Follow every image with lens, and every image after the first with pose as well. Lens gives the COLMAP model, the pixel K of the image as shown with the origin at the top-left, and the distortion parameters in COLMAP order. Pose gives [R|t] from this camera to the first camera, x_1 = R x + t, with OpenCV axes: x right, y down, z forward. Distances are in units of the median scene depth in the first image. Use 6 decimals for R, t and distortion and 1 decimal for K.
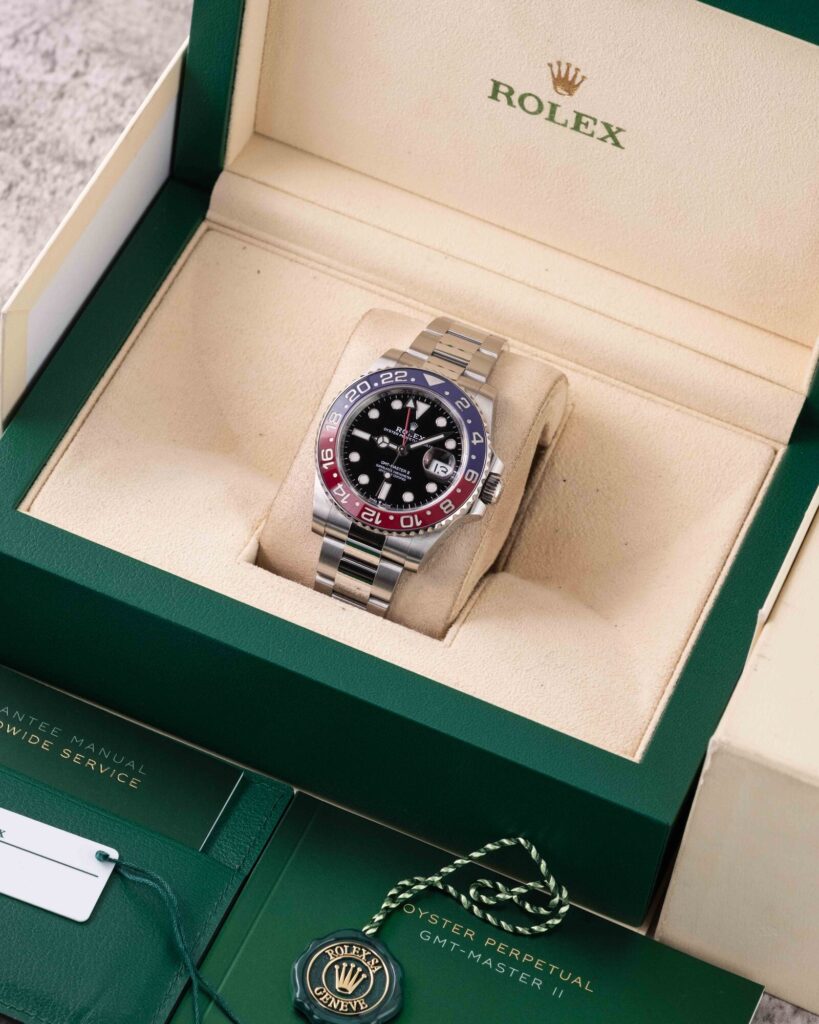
lens RADIAL K [[3939.1, 0, 409.5], [0, 3939.1, 512.0], [0, 0, 1]] dist [0.397880, -5.445212]
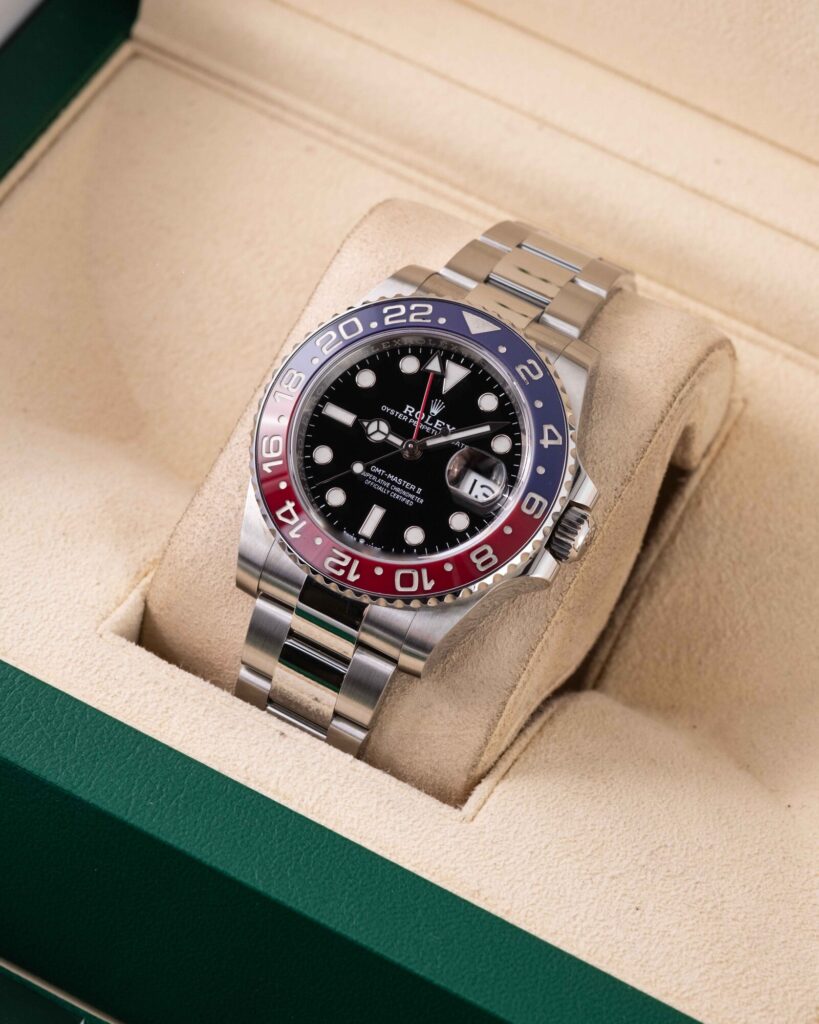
lens RADIAL K [[3939.1, 0, 409.5], [0, 3939.1, 512.0], [0, 0, 1]] dist [0.397880, -5.445212]
pose [[0.994895, 0.074873, -0.067661, 0.034771], [-0.076846, 0.996676, -0.027046, 0.007486], [0.065411, 0.032107, 0.997342, 0.459732]]
